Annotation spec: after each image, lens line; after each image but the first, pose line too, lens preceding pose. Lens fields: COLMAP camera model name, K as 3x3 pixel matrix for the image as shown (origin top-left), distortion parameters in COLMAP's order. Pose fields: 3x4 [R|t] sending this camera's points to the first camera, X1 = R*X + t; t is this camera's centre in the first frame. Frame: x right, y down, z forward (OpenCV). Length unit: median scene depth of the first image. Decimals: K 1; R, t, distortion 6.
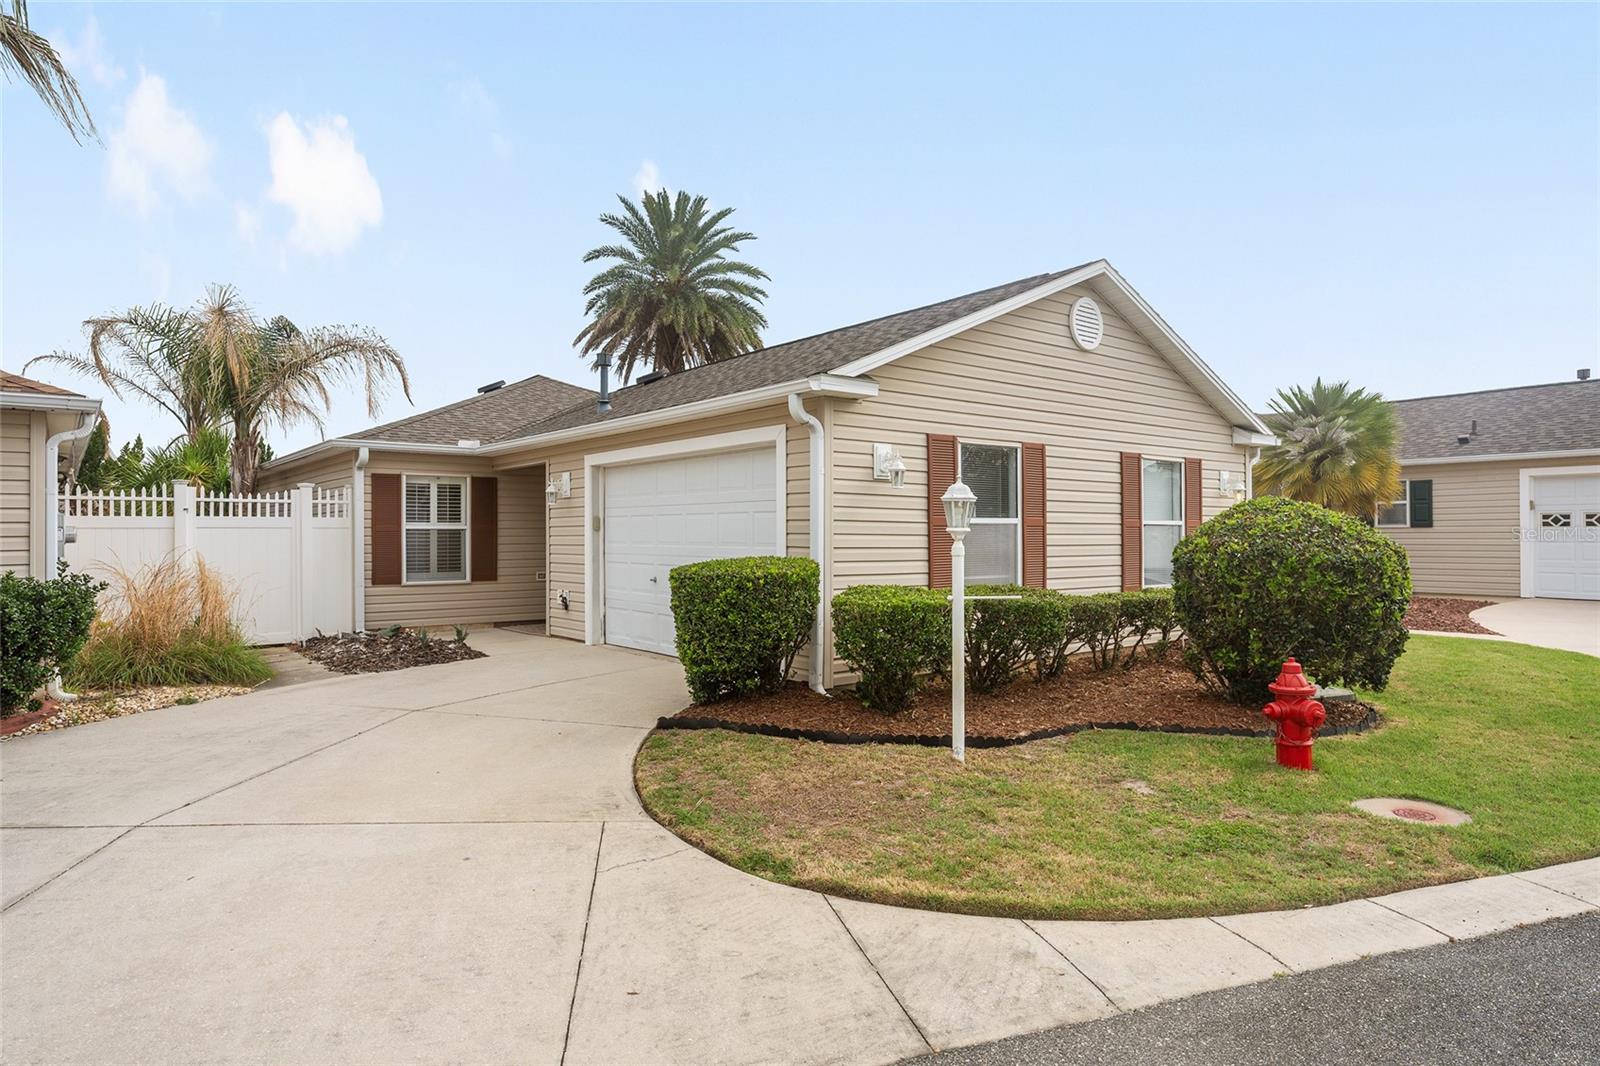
lens RADIAL K [[944.8, 0, 800.0], [0, 944.8, 533.0], [0, 0, 1]] dist [0.000386, -0.000325]
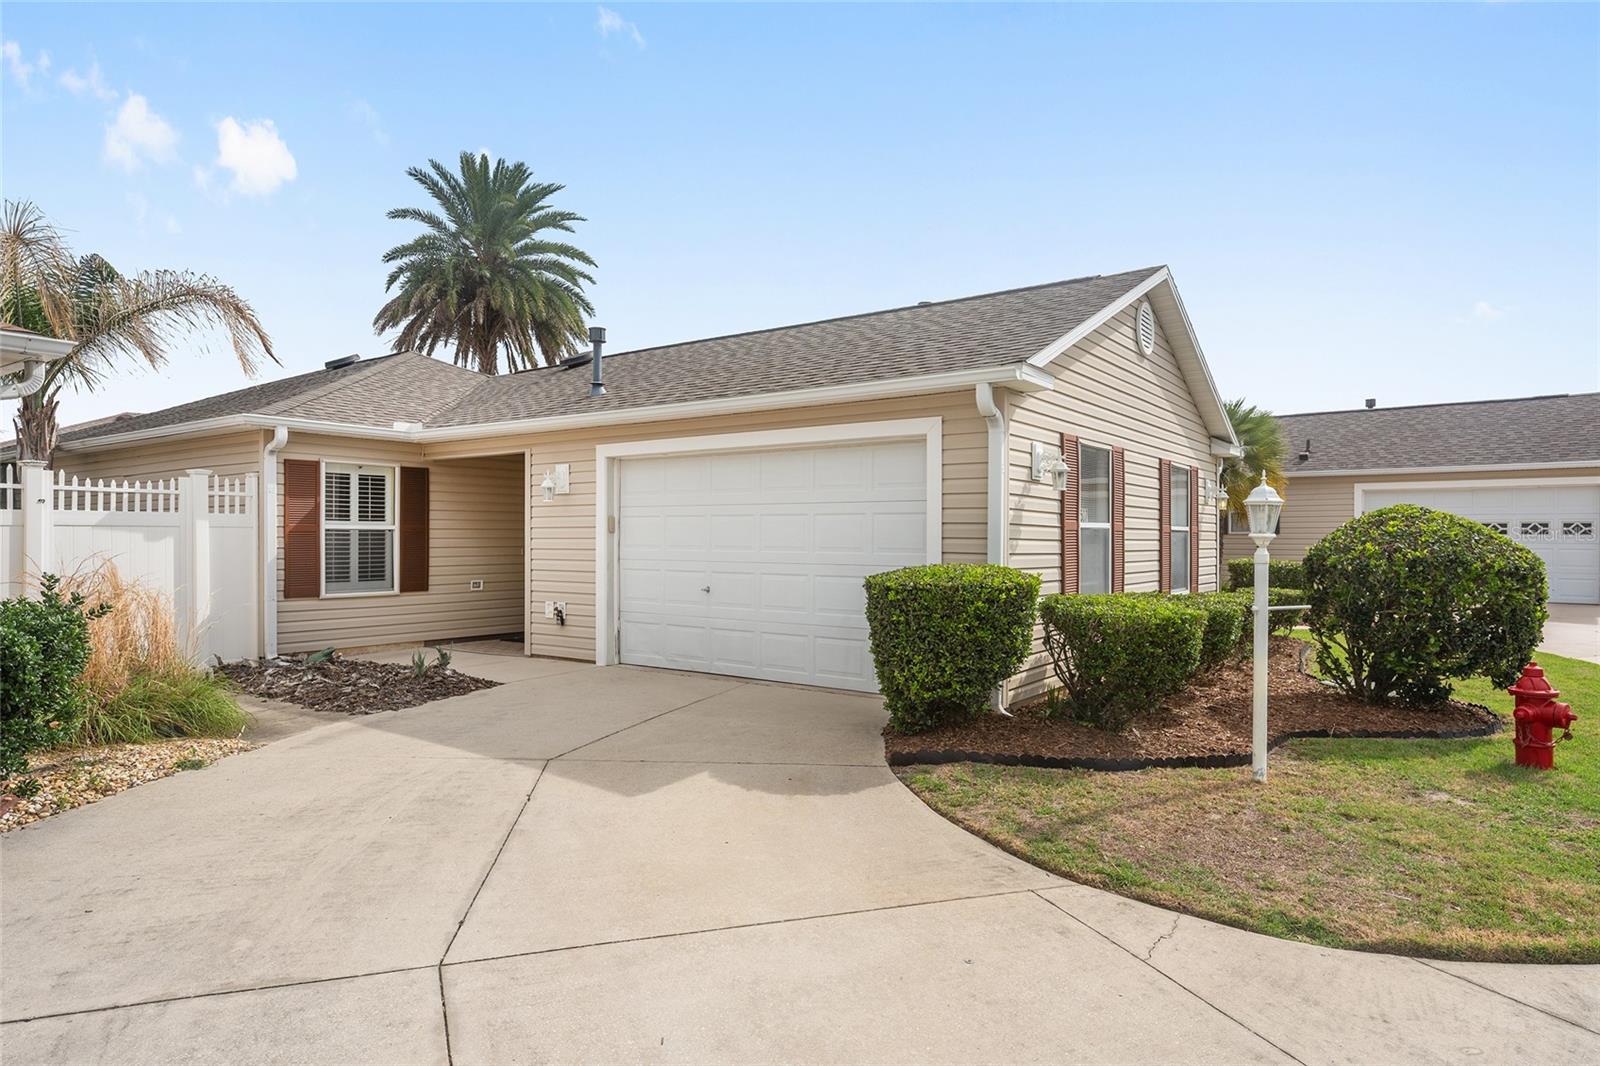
lens RADIAL K [[946.3, 0, 801.6], [0, 946.3, 540.7], [0, 0, 1]] dist [-0.000496, 0.001423]
pose [[0.961325, 0.004221, 0.275384, -0.286321], [-0.005680, 0.999974, 0.004500, -0.000072], [-0.275358, -0.005890, 0.961324, 0.122741]]
